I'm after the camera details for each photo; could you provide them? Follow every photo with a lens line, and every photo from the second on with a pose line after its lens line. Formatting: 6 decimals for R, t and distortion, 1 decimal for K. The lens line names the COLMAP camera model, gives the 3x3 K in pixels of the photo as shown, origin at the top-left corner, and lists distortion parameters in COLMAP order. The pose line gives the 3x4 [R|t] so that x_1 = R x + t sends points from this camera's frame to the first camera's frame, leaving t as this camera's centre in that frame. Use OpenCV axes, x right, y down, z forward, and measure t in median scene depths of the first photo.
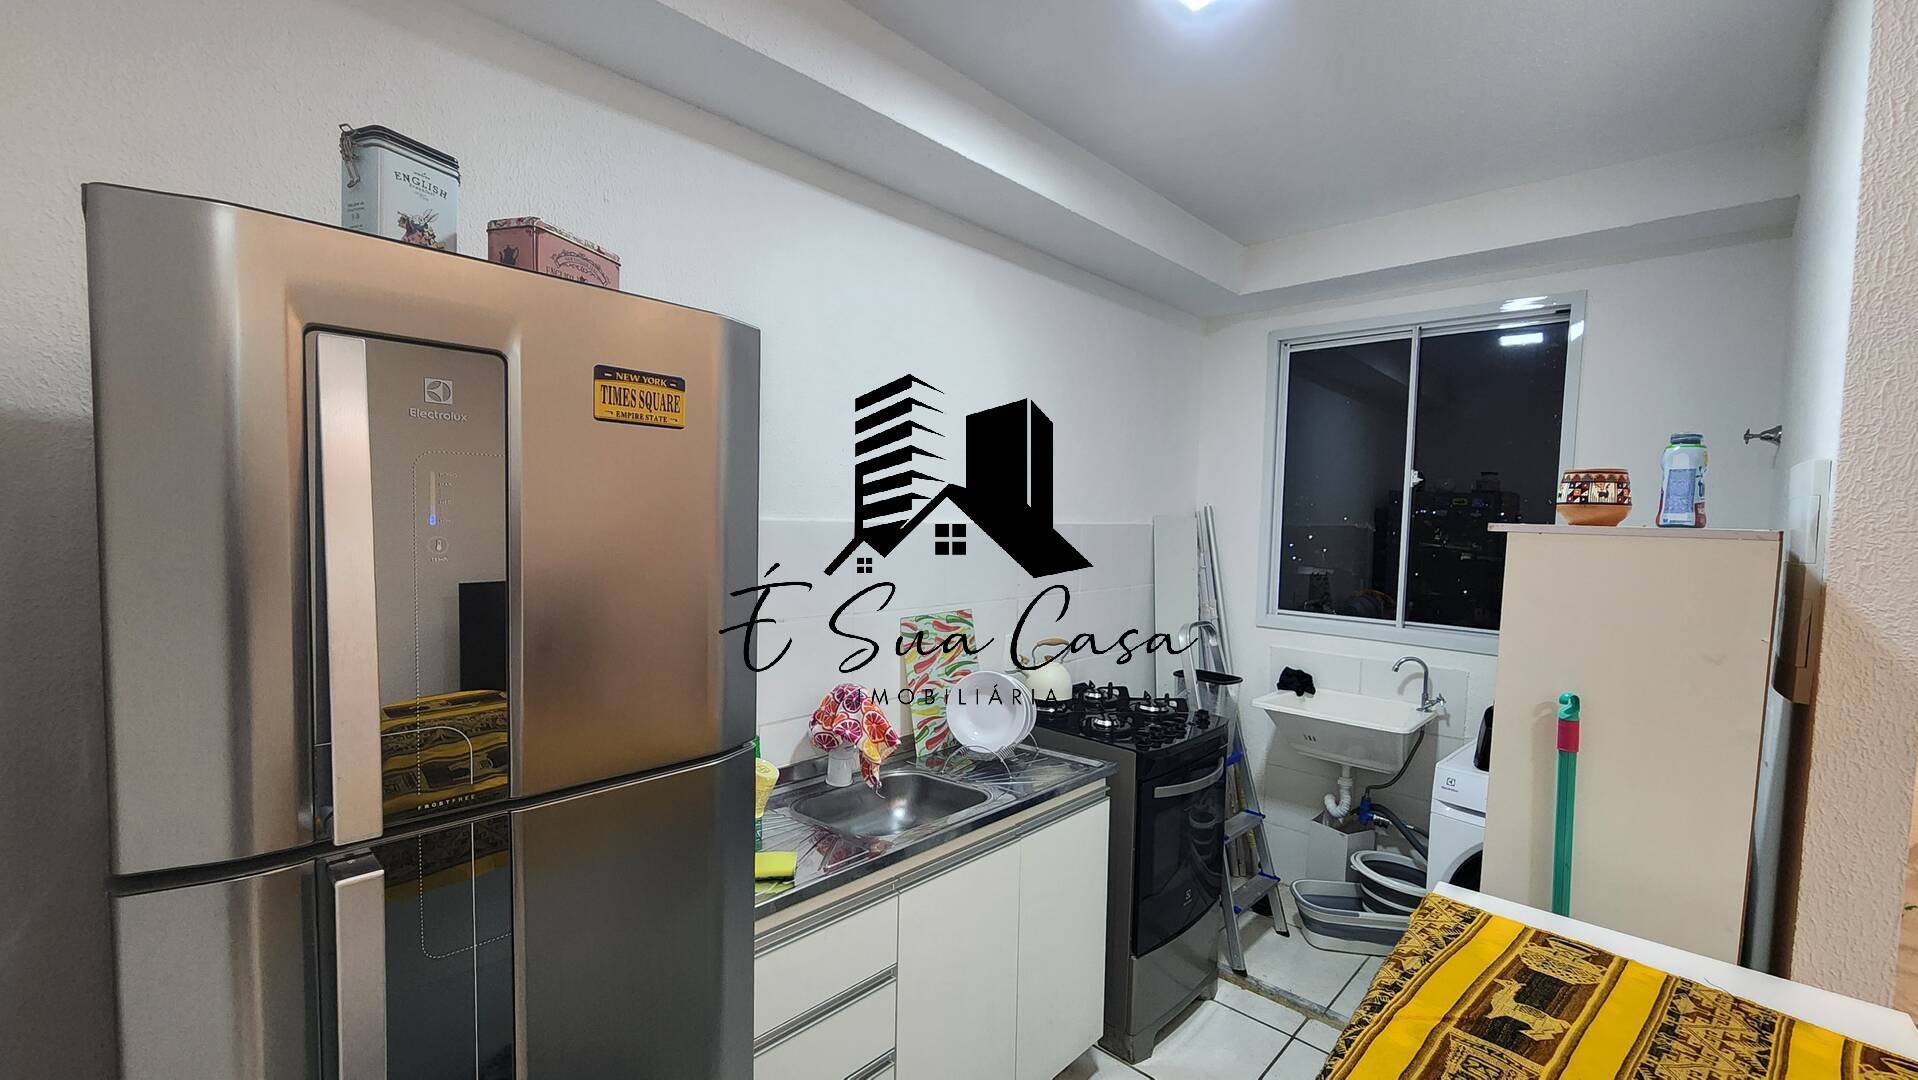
lens RADIAL K [[778.3, 0, 952.6], [0, 778.3, 554.7], [0, 0, 1]] dist [-0.003243, -0.000542]
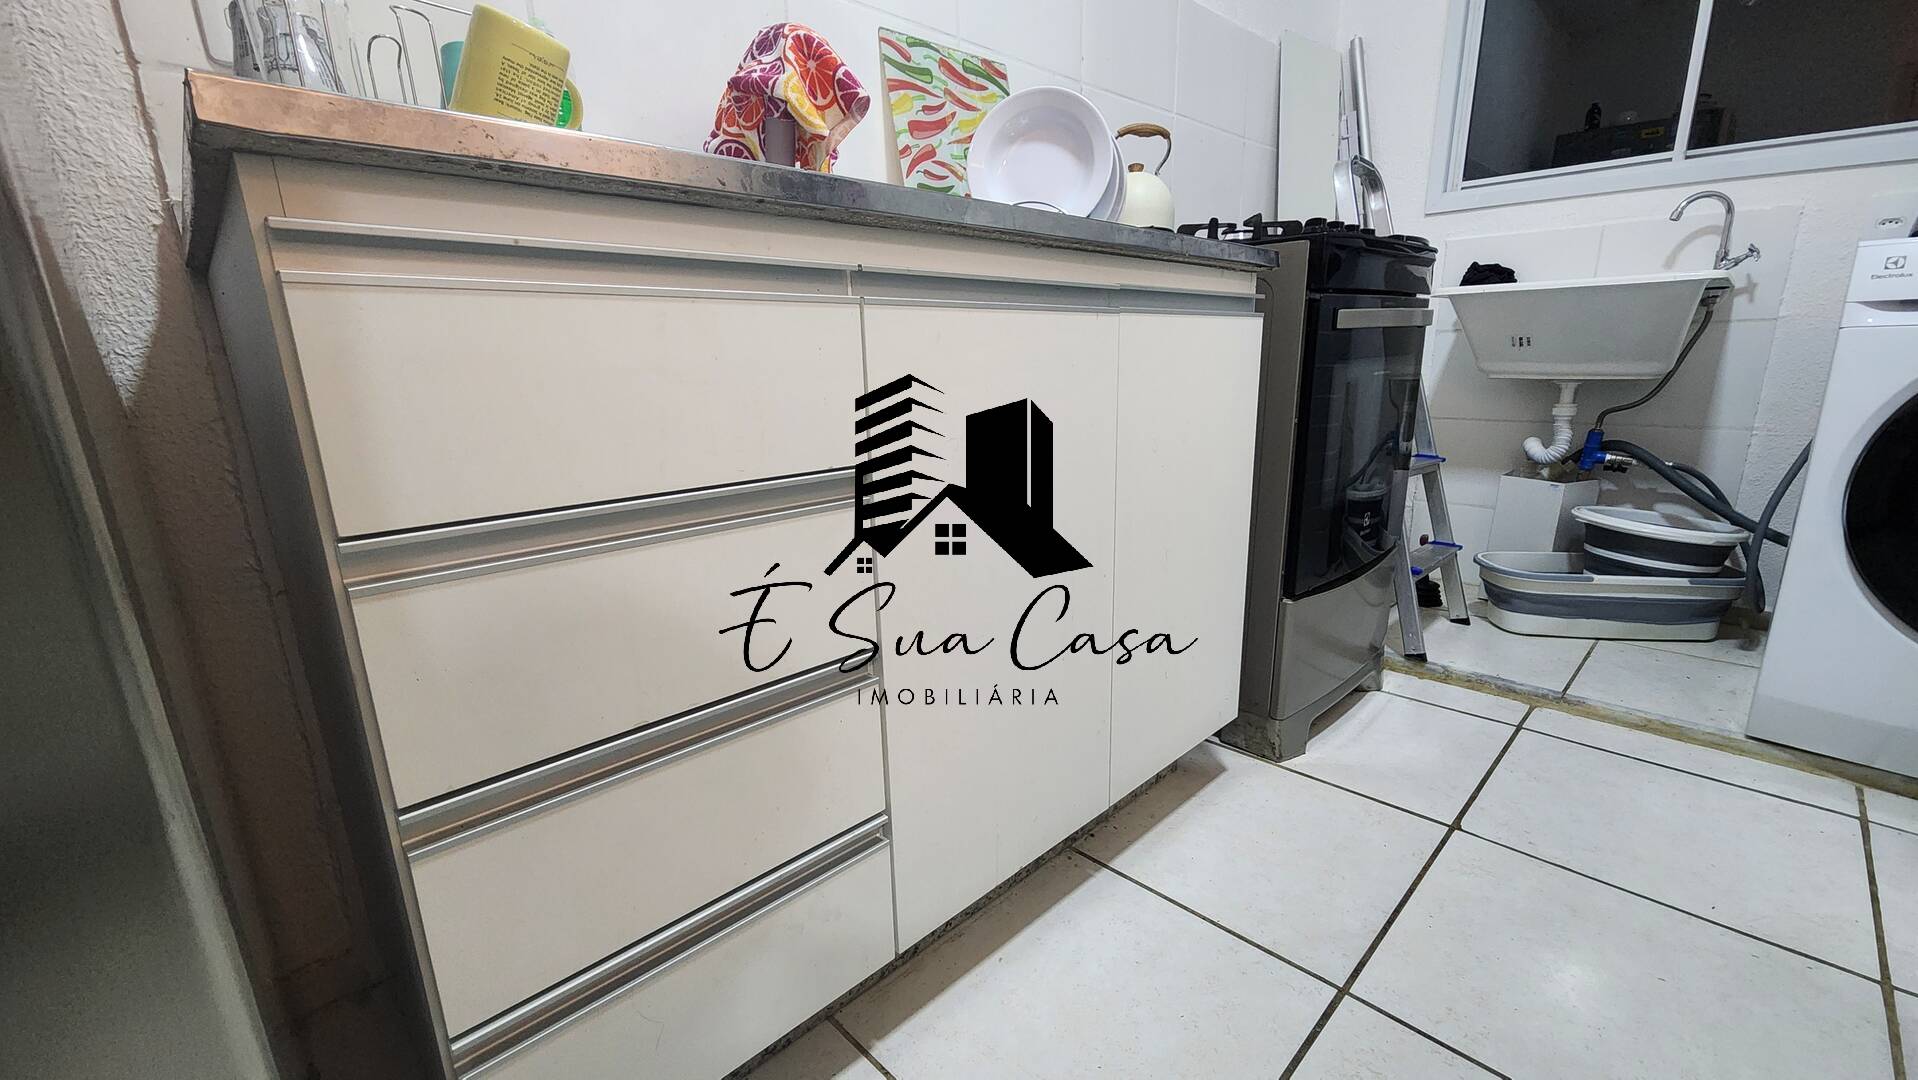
lens RADIAL K [[778.3, 0, 952.6], [0, 778.3, 554.7], [0, 0, 1]] dist [-0.003243, -0.000542]
pose [[0.998493, -0.034149, -0.042961, -0.003285], [0.042031, 0.979190, 0.198545, 0.298267], [0.035287, -0.200051, 0.979150, 0.338132]]
